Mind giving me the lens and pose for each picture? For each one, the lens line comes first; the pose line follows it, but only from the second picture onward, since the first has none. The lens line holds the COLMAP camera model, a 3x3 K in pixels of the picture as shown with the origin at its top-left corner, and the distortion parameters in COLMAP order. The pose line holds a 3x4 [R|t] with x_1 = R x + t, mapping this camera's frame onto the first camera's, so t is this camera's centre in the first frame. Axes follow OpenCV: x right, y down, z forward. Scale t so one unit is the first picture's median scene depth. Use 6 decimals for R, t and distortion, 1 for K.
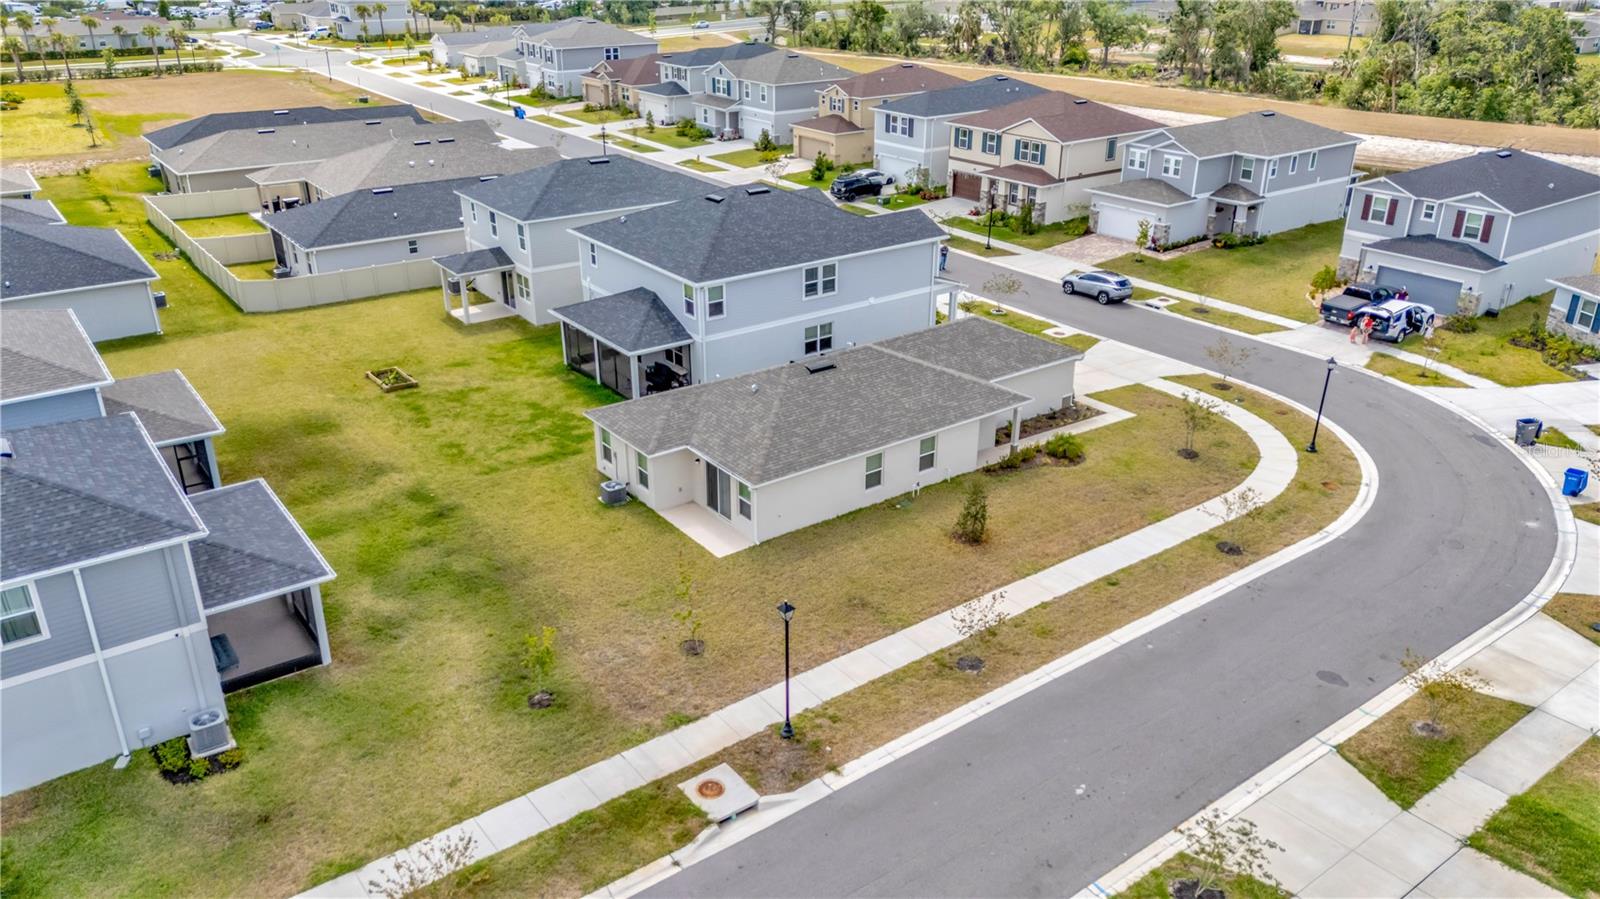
lens RADIAL K [[1168.7, 0, 808.5], [0, 1168.7, 447.3], [0, 0, 1]] dist [0.097113, -0.105632]
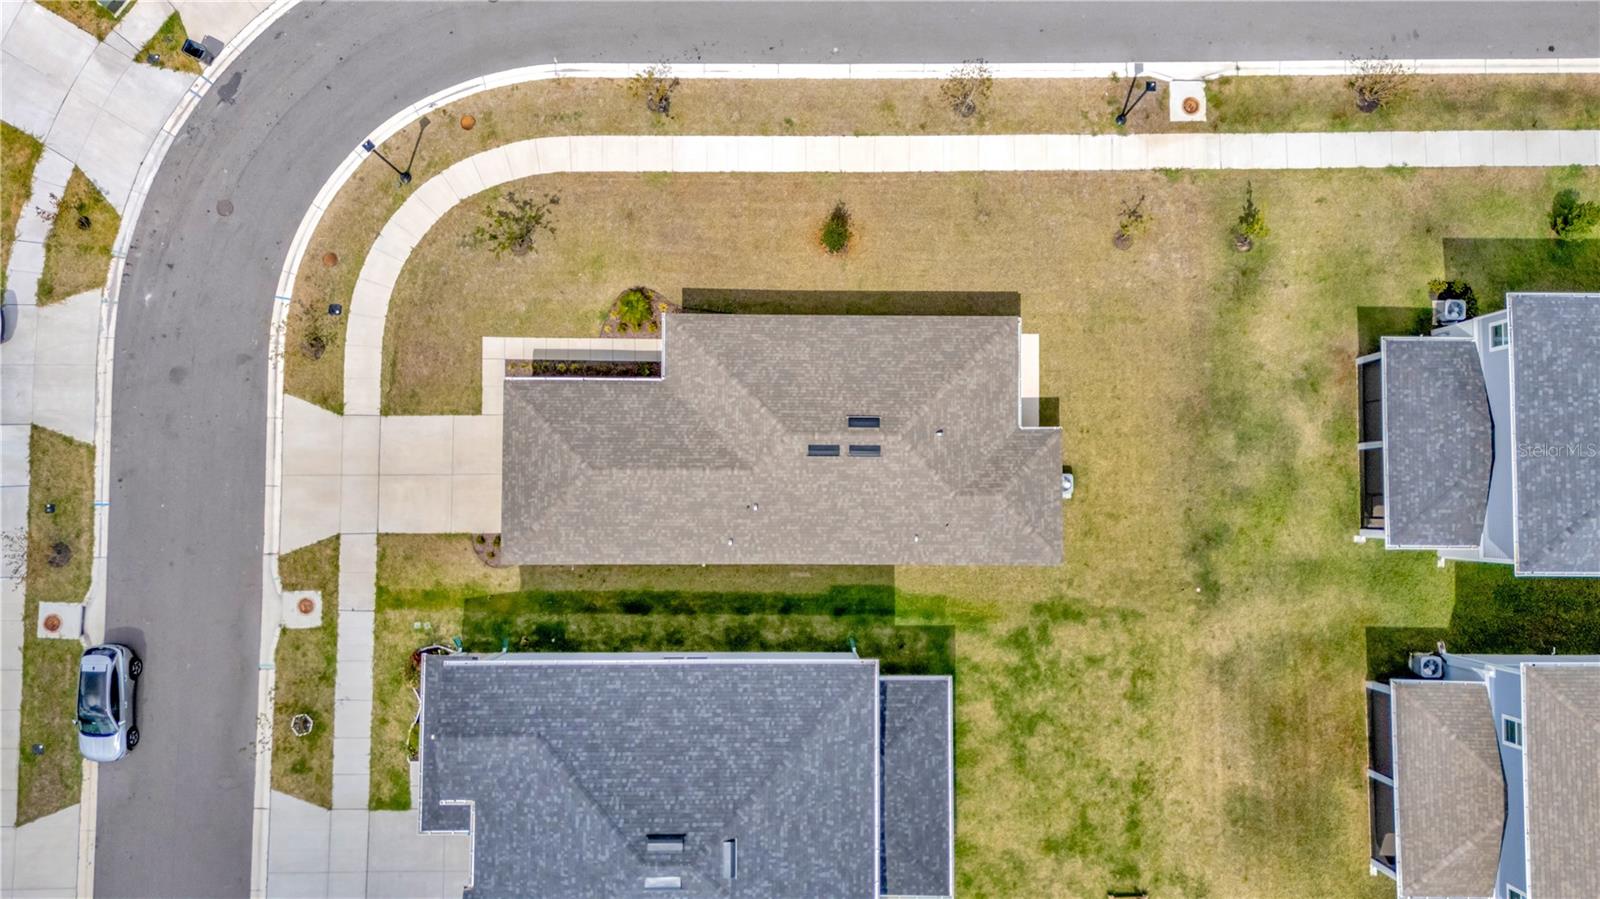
lens RADIAL K [[1168.7, 0, 808.5], [0, 1168.7, 447.3], [0, 0, 1]] dist [0.097113, -0.105632]
pose [[-0.800033, -0.599757, 0.015456, 0.019194], [0.225779, -0.277106, 0.933936, -0.956119], [-0.555852, 0.750669, 0.357106, 0.694857]]
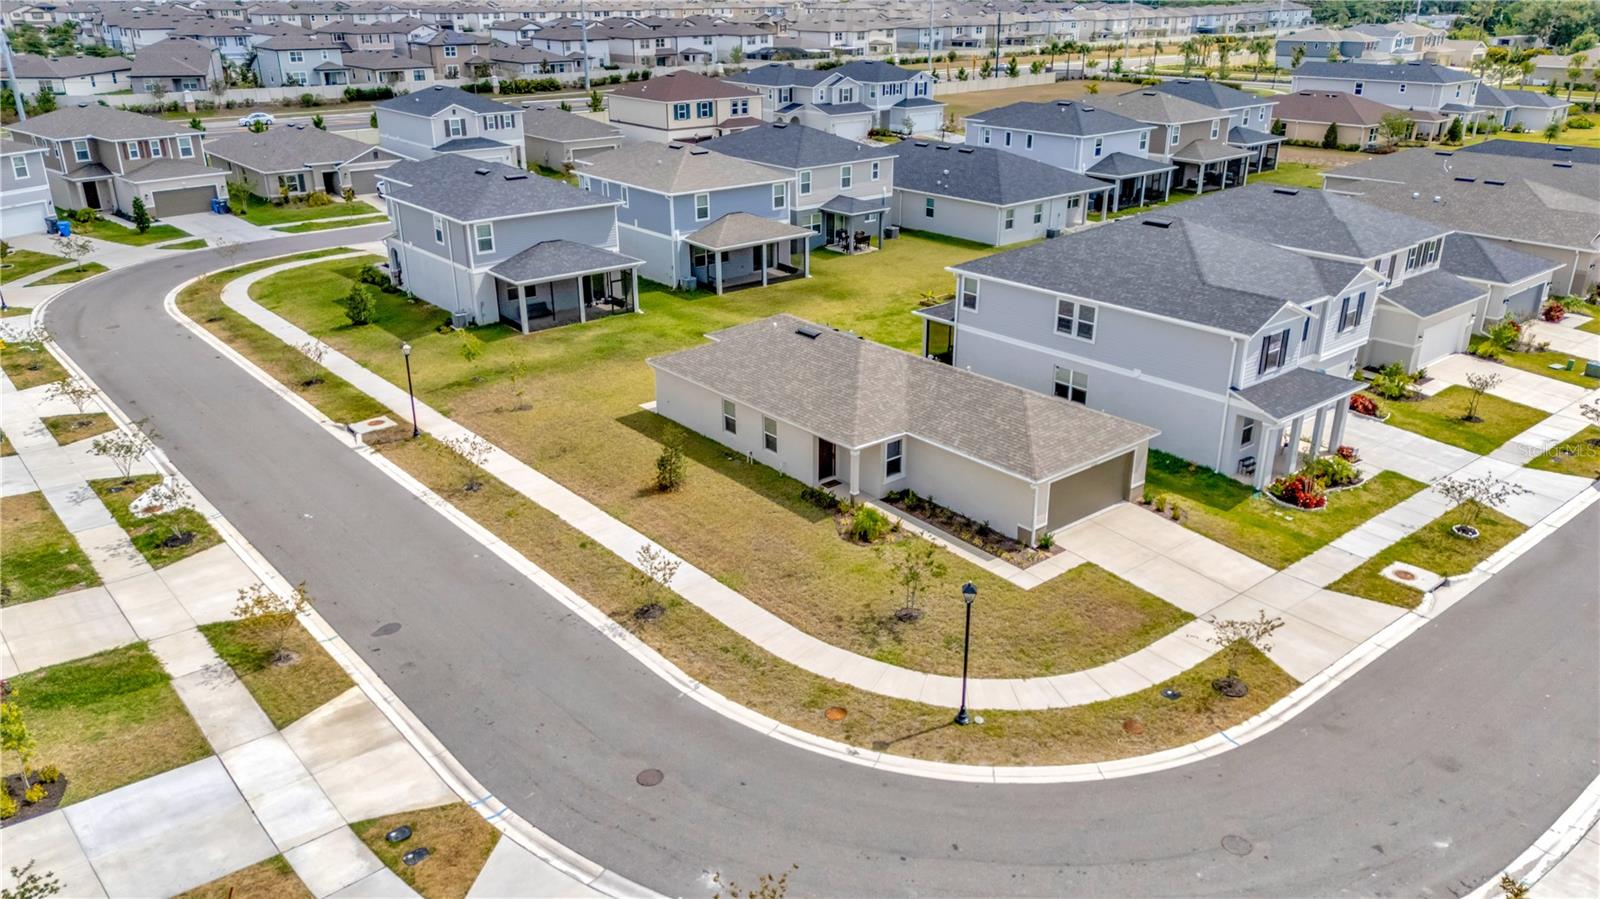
lens RADIAL K [[1168.7, 0, 808.5], [0, 1168.7, 447.3], [0, 0, 1]] dist [0.097113, -0.105632]
pose [[0.063356, 0.367651, -0.927803, 1.027777], [-0.401321, 0.860577, 0.313607, -0.309709], [0.913744, 0.352478, 0.202069, 0.811841]]
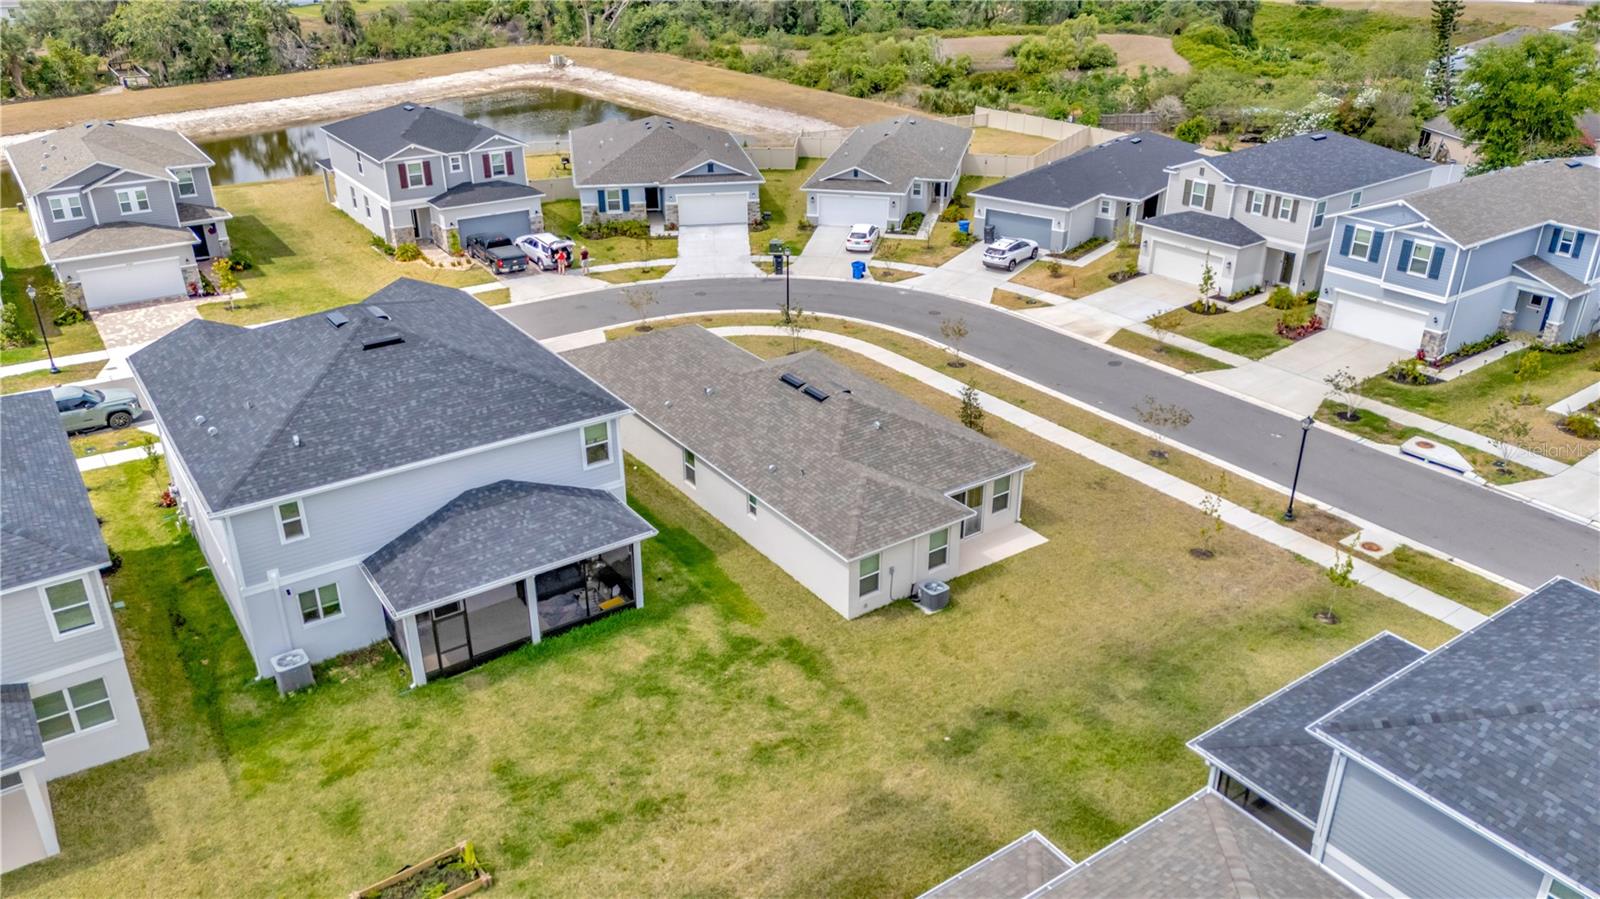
lens RADIAL K [[1168.7, 0, 808.5], [0, 1168.7, 447.3], [0, 0, 1]] dist [0.097113, -0.105632]
pose [[0.026111, -0.432151, 0.901423, -0.854857], [0.402227, 0.830058, 0.386287, -0.399645], [-0.915168, 0.352490, 0.195496, 0.844475]]
